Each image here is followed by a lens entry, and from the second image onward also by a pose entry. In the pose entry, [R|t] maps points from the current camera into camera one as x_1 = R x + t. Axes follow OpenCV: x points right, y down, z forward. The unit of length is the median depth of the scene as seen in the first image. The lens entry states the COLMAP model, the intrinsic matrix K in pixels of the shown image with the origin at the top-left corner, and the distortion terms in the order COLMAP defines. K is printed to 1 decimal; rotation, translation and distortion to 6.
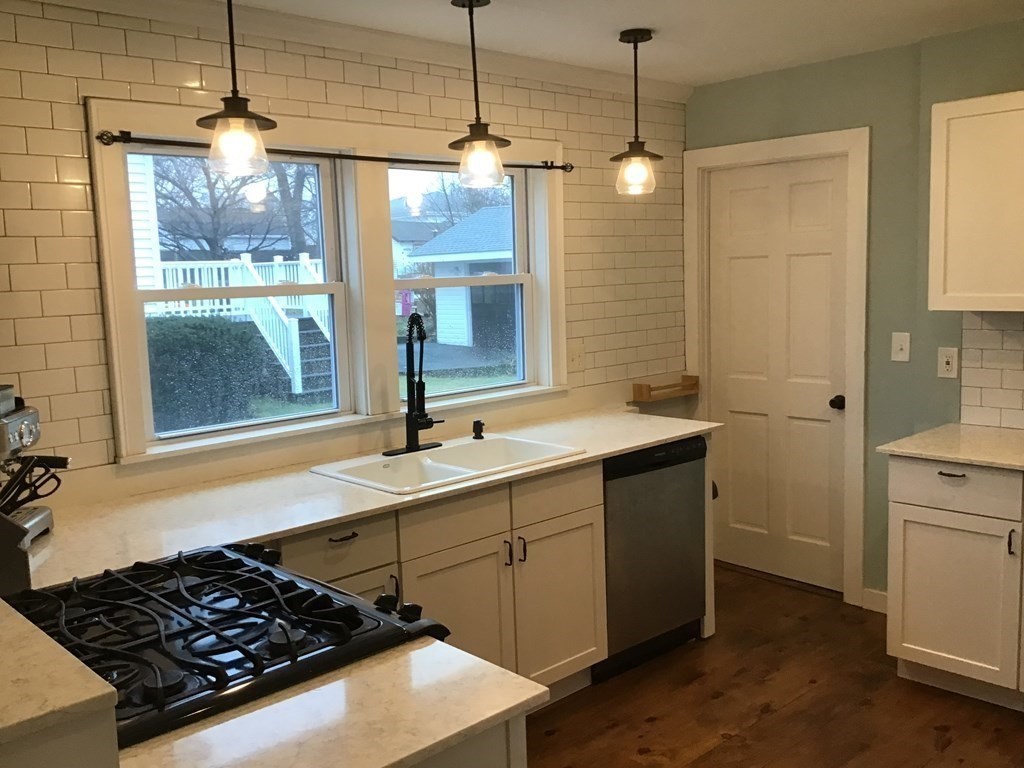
lens RADIAL K [[927.3, 0, 506.1], [0, 927.3, 377.4], [0, 0, 1]] dist [0.041947, -0.114894]
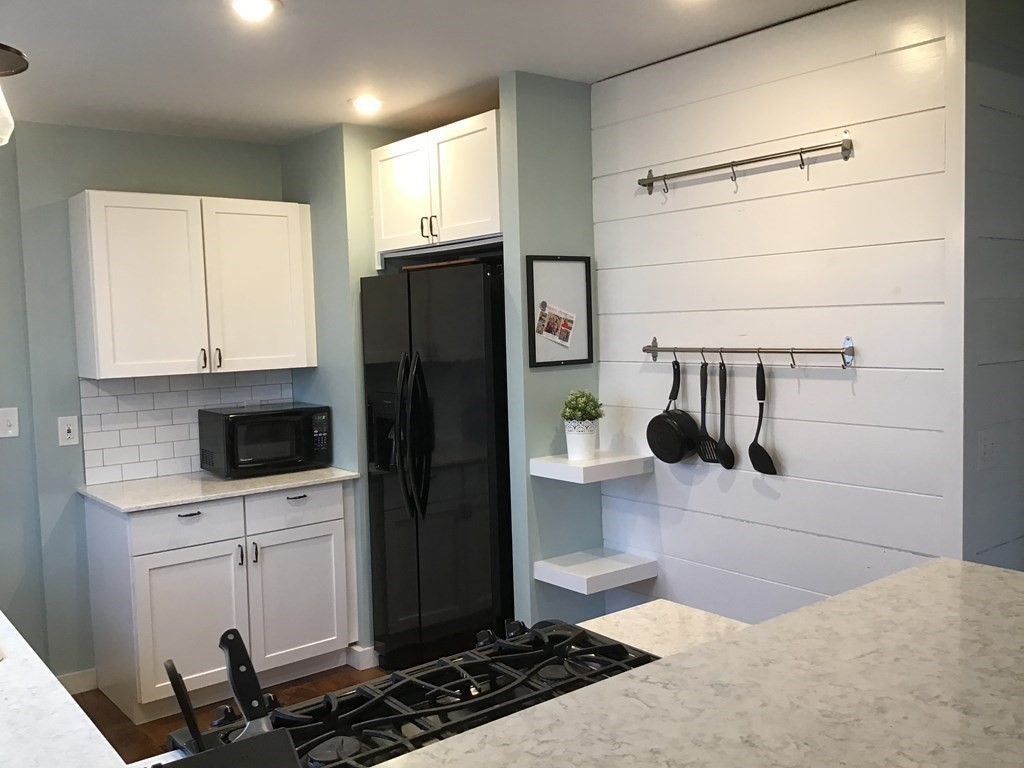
lens RADIAL K [[927.3, 0, 514.3], [0, 927.3, 385.5], [0, 0, 1]] dist [0.041947, -0.114894]
pose [[0.056923, -0.035568, 0.997745, -0.586831], [0.138248, 0.990018, 0.027405, -0.027795], [-0.988760, 0.136376, 0.061272, 0.459294]]
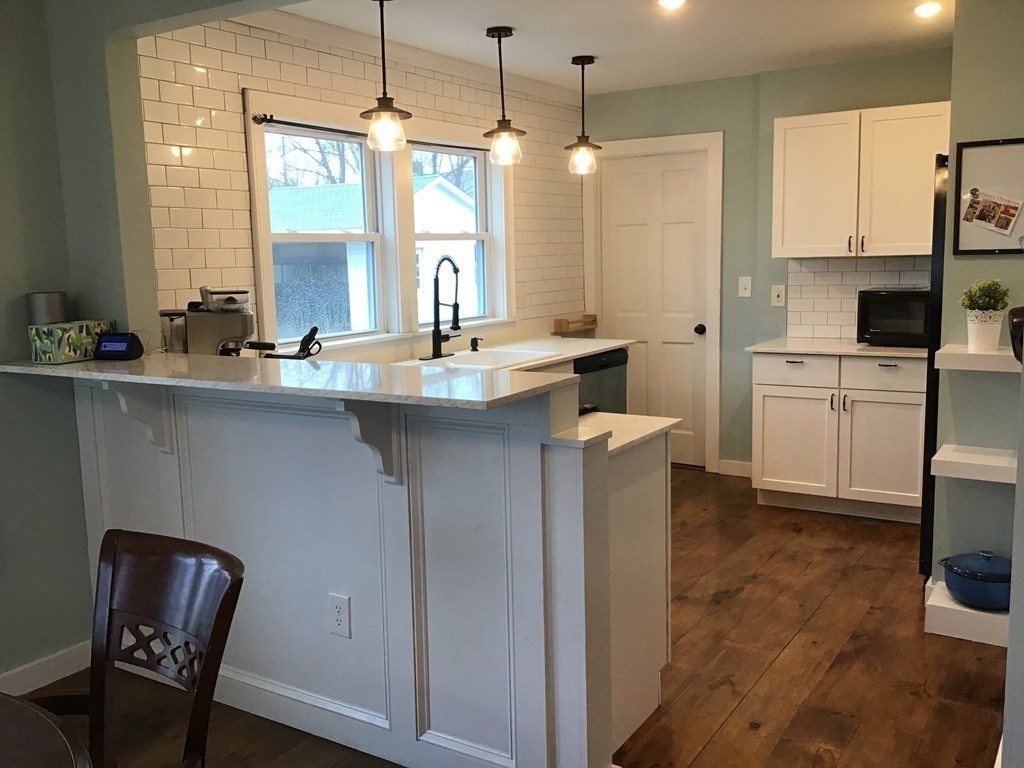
lens RADIAL K [[927.3, 0, 510.4], [0, 927.3, 386.2], [0, 0, 1]] dist [0.041947, -0.114894]
pose [[0.966710, -0.028225, 0.254314, -0.332972], [0.022447, 0.999420, 0.025596, 0.085351], [-0.254889, -0.019035, 0.966783, -0.334748]]
